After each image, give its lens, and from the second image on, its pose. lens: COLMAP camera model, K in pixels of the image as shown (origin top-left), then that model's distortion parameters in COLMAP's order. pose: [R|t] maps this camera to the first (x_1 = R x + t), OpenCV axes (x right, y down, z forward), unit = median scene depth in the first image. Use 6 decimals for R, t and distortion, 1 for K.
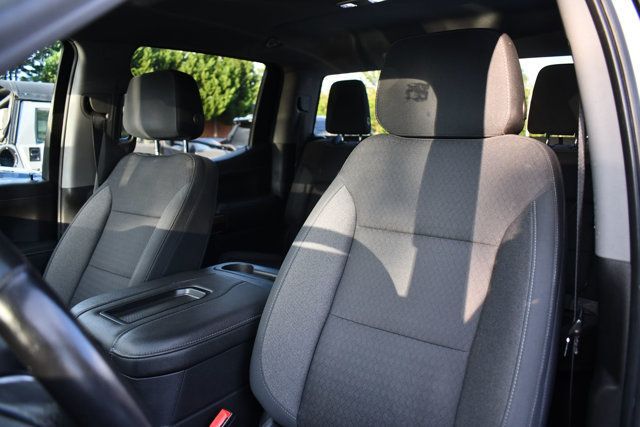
lens RADIAL K [[485.7, 0, 320.4], [0, 485.7, 212.2], [0, 0, 1]] dist [-0.101613, 0.014668]
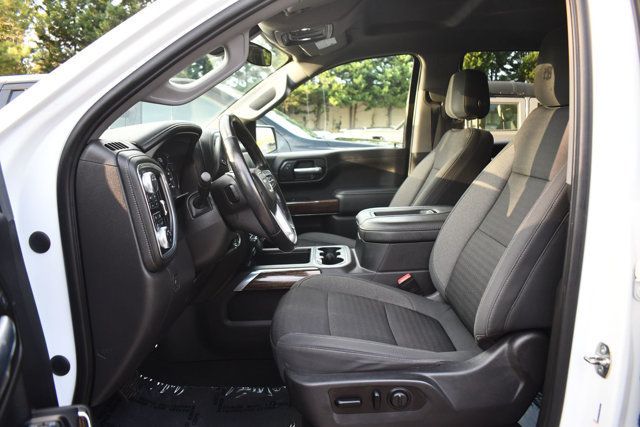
lens RADIAL K [[485.7, 0, 319.1], [0, 485.7, 219.6], [0, 0, 1]] dist [-0.101613, 0.014668]
pose [[0.606849, 0.129374, -0.784217, 0.538795], [-0.110321, 0.990824, 0.078089, 0.075569], [0.787124, 0.039127, 0.615553, -0.184483]]
